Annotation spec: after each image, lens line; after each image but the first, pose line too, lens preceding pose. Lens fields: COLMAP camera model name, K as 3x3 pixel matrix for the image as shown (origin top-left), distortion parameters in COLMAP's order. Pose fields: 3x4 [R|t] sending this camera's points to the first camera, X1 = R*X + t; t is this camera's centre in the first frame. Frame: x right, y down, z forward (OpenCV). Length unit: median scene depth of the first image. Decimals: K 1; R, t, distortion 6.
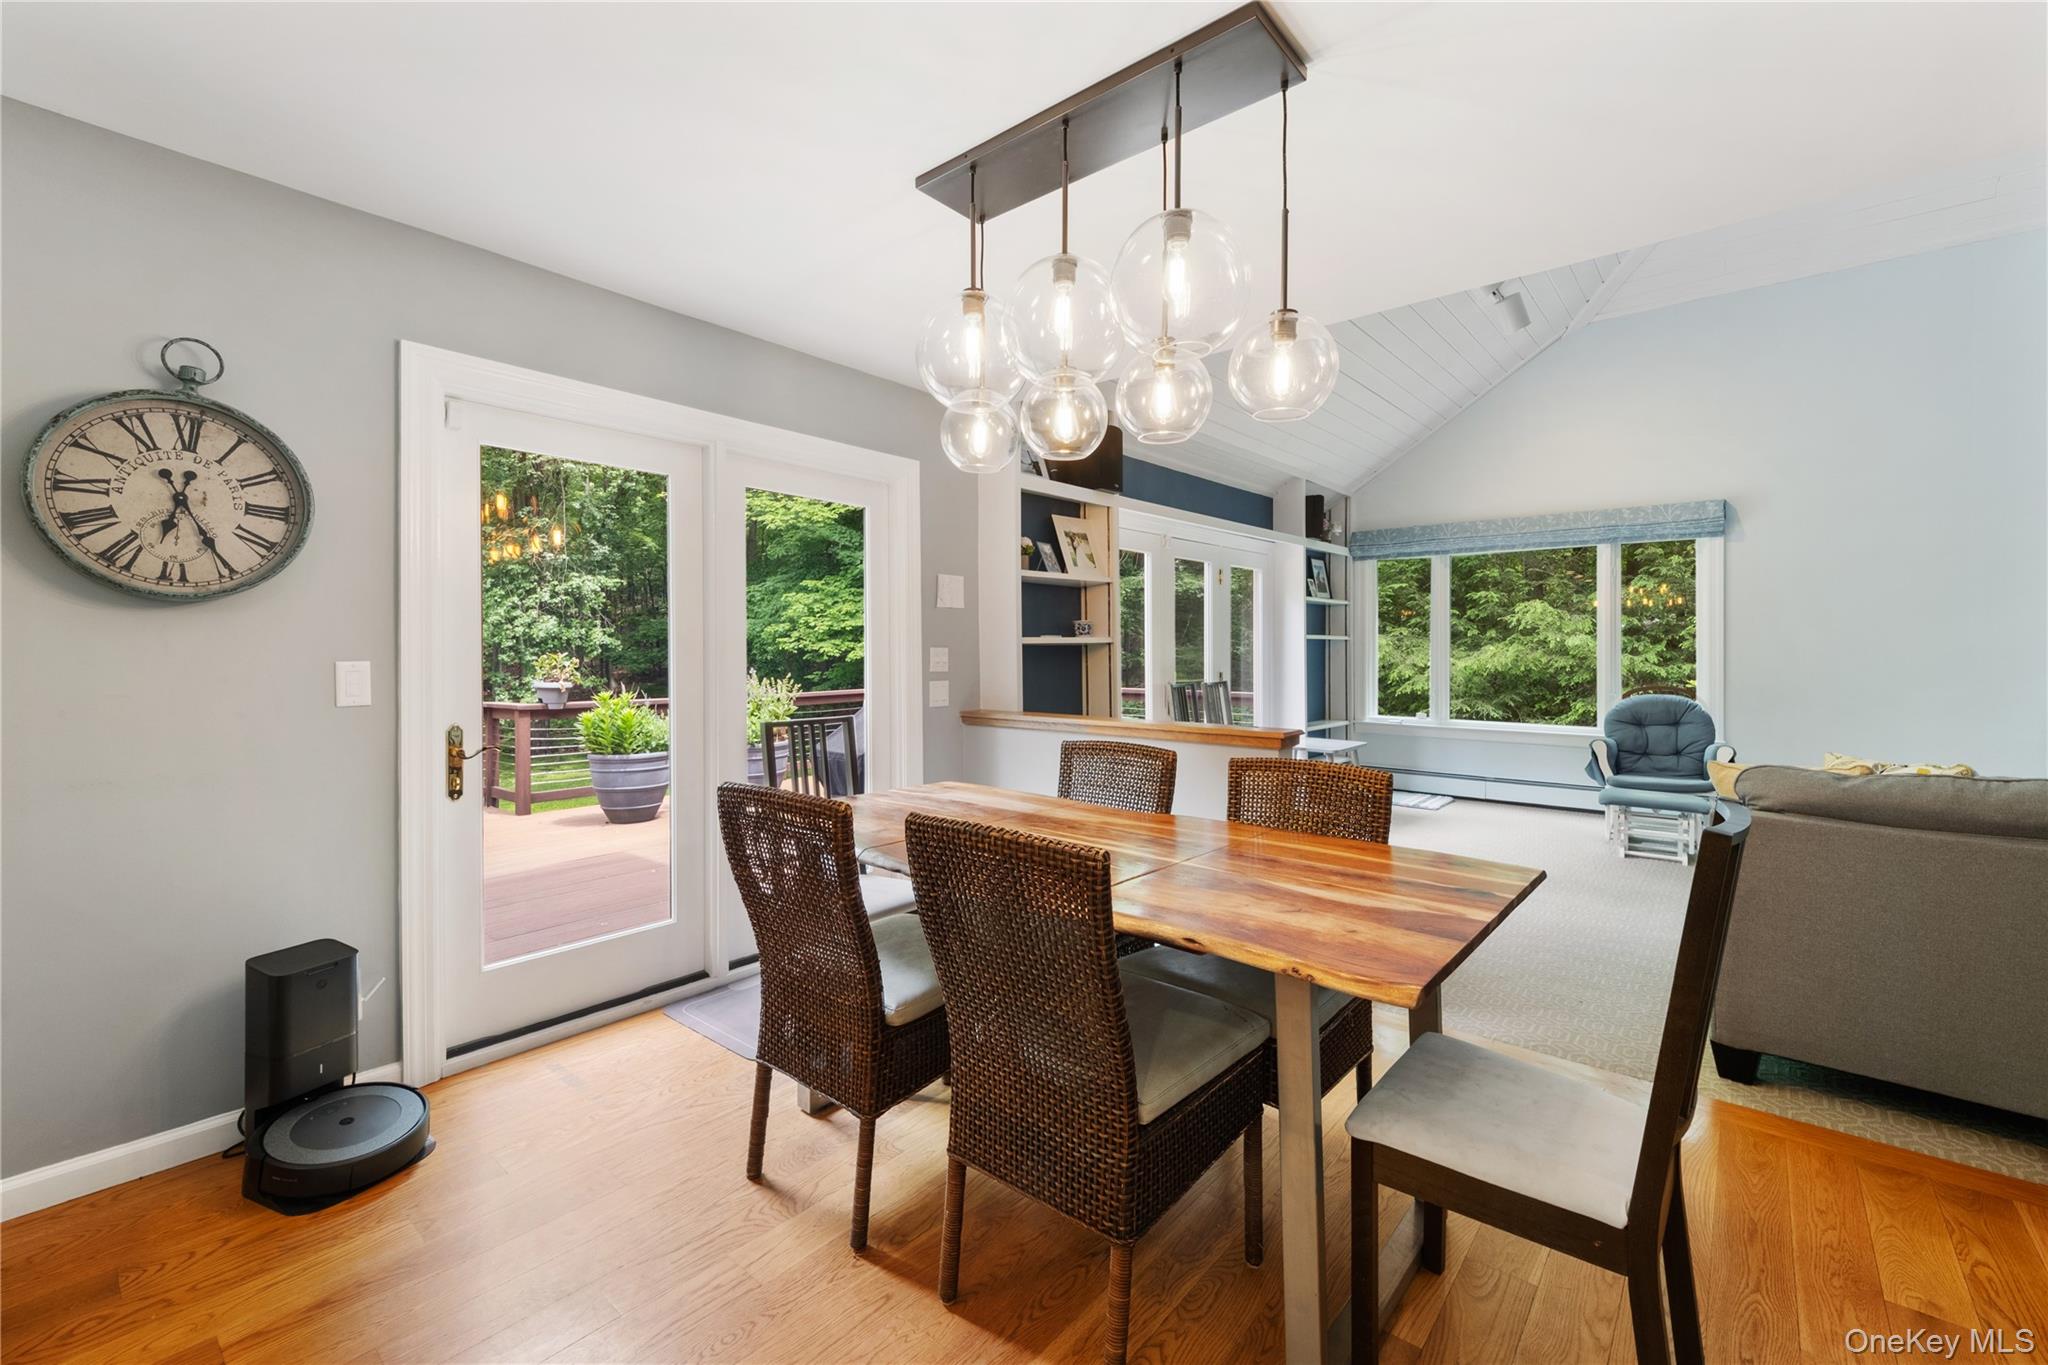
lens RADIAL K [[852.6, 0, 1063.8], [0, 852.6, 649.9], [0, 0, 1]] dist [0.013120, -0.000023]
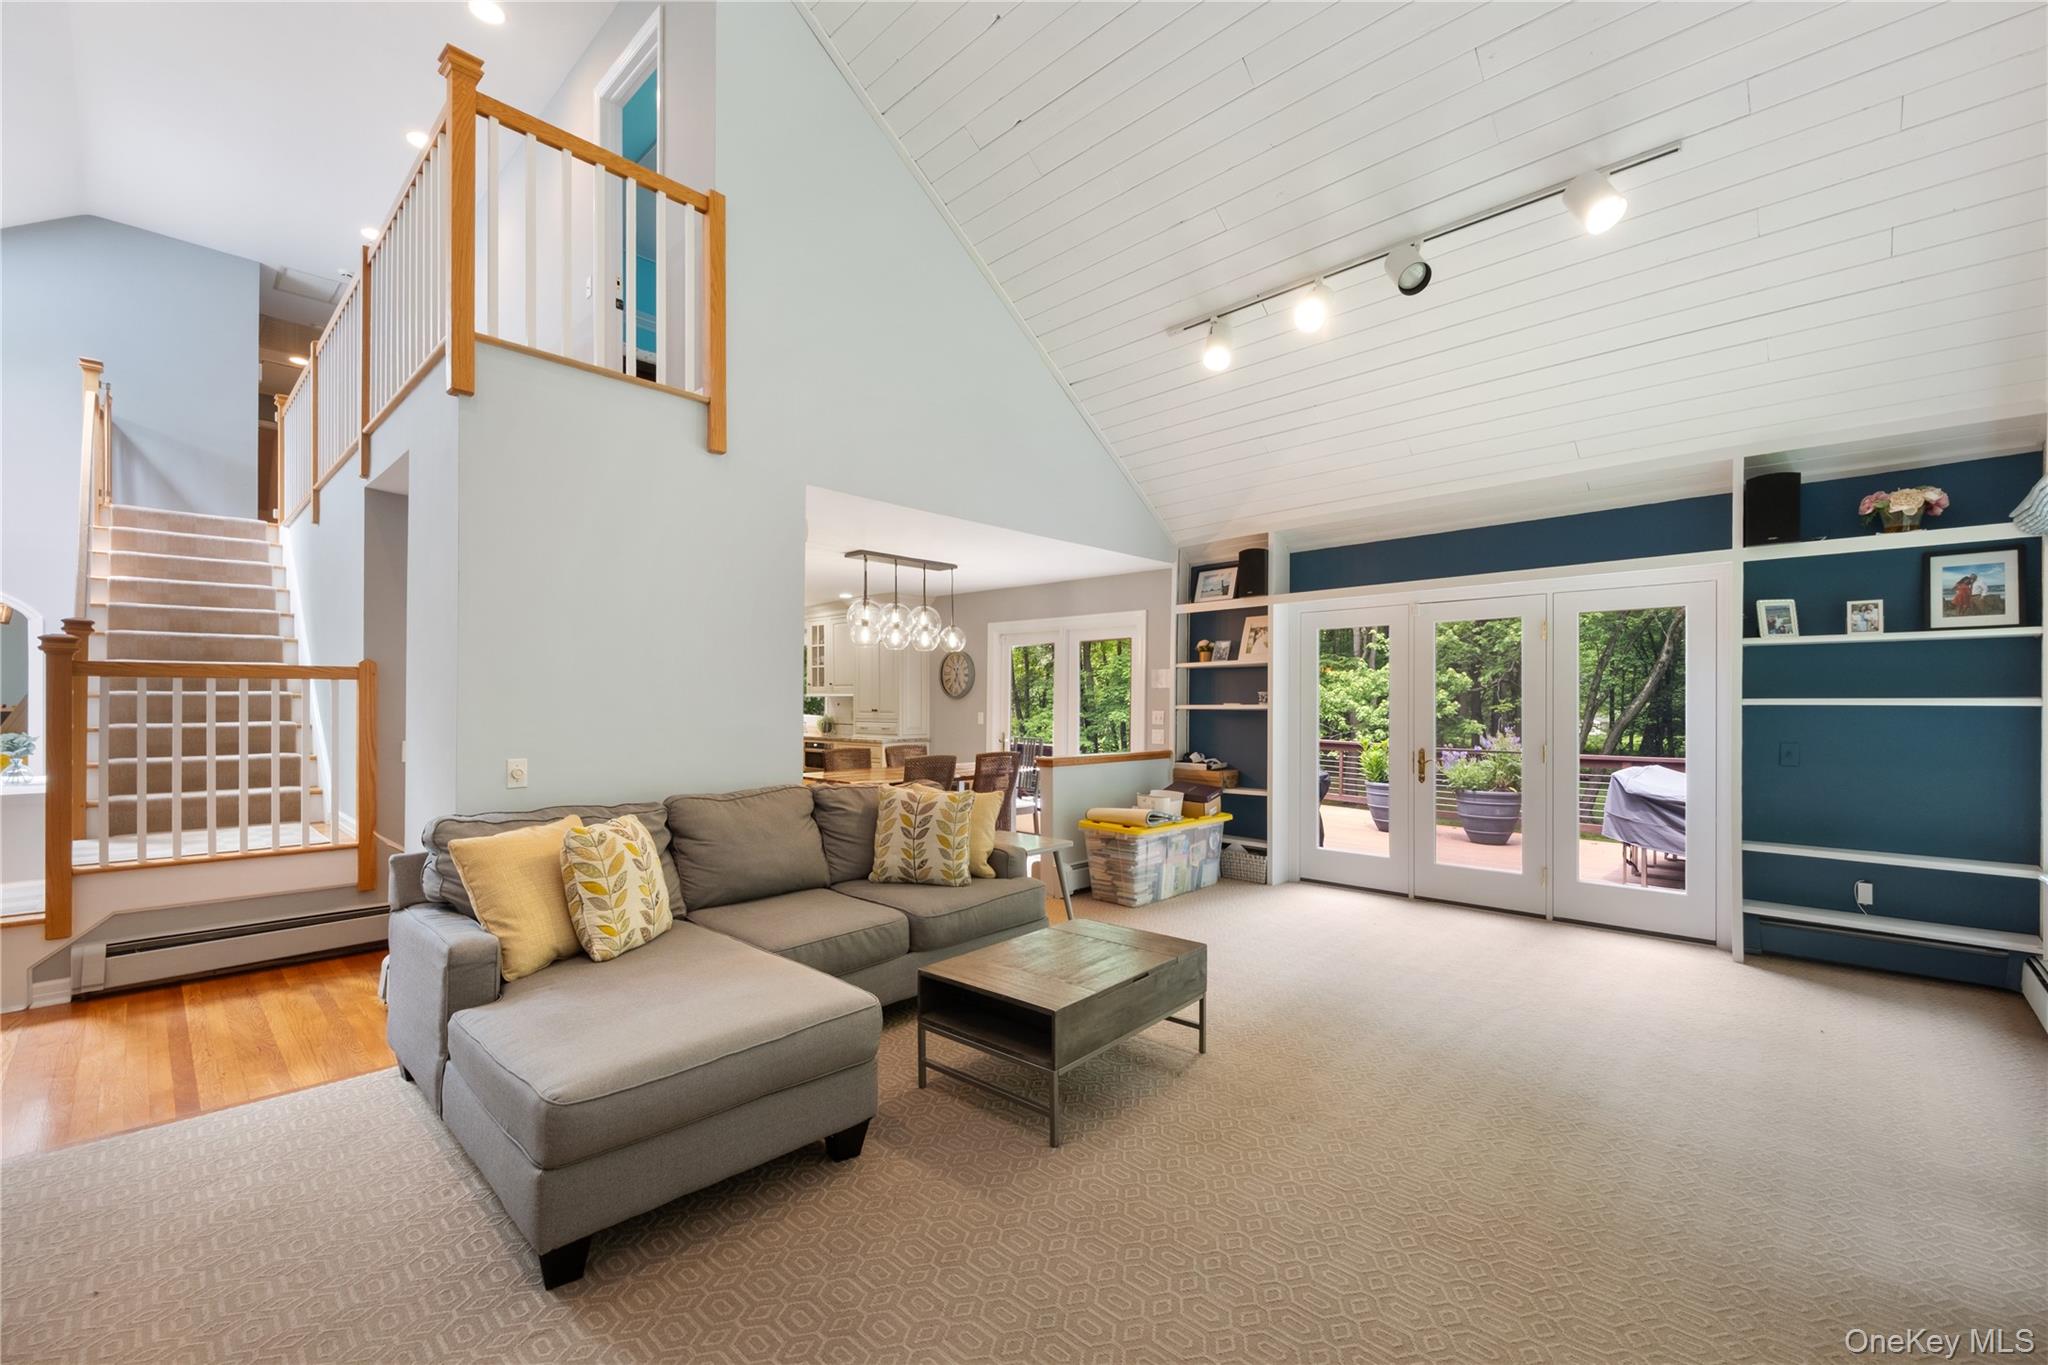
lens RADIAL K [[845.6, 0, 1042.2], [0, 845.6, 696.9], [0, 0, 1]] dist [0.009019, -0.000473]
pose [[-0.073993, -0.002008, -0.997257, 0.963476], [-0.003145, 0.999993, -0.001780, -0.016560], [0.997254, 0.003004, -0.073999, 0.527401]]
